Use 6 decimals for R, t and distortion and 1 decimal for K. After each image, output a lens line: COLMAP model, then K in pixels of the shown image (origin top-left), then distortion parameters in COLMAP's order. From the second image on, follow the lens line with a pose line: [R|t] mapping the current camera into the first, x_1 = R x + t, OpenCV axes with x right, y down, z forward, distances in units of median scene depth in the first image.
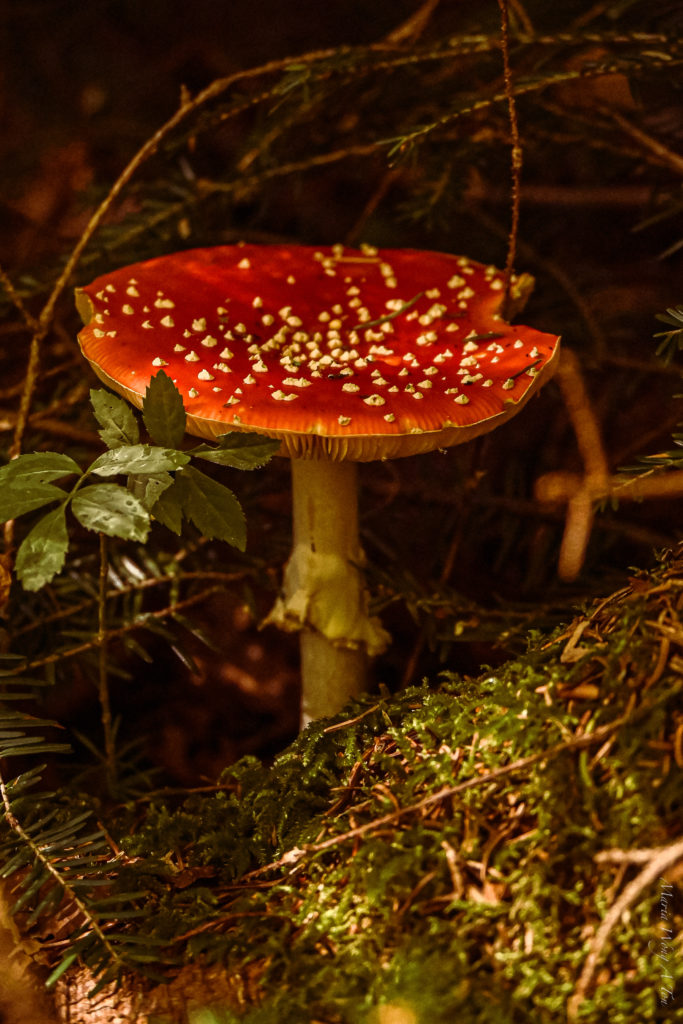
lens RADIAL K [[2811.3, 0, 341.5], [0, 2811.3, 512.0], [0, 0, 1]] dist [0.004064, -0.254882]
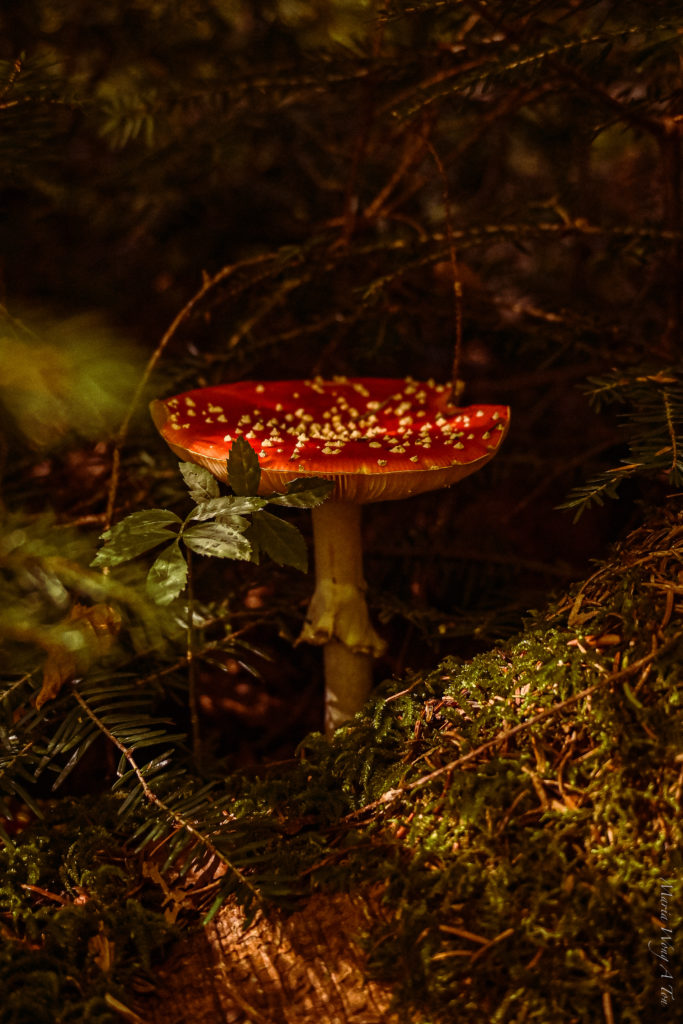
lens RADIAL K [[1375.6, 0, 341.5], [0, 1375.6, 512.0], [0, 0, 1]] dist [-0.003314, 0.026290]
pose [[0.984681, -0.076247, 0.156810, -0.120957], [0.094445, 0.989202, -0.112072, 0.061136], [-0.146571, 0.125165, 0.981250, 0.366974]]
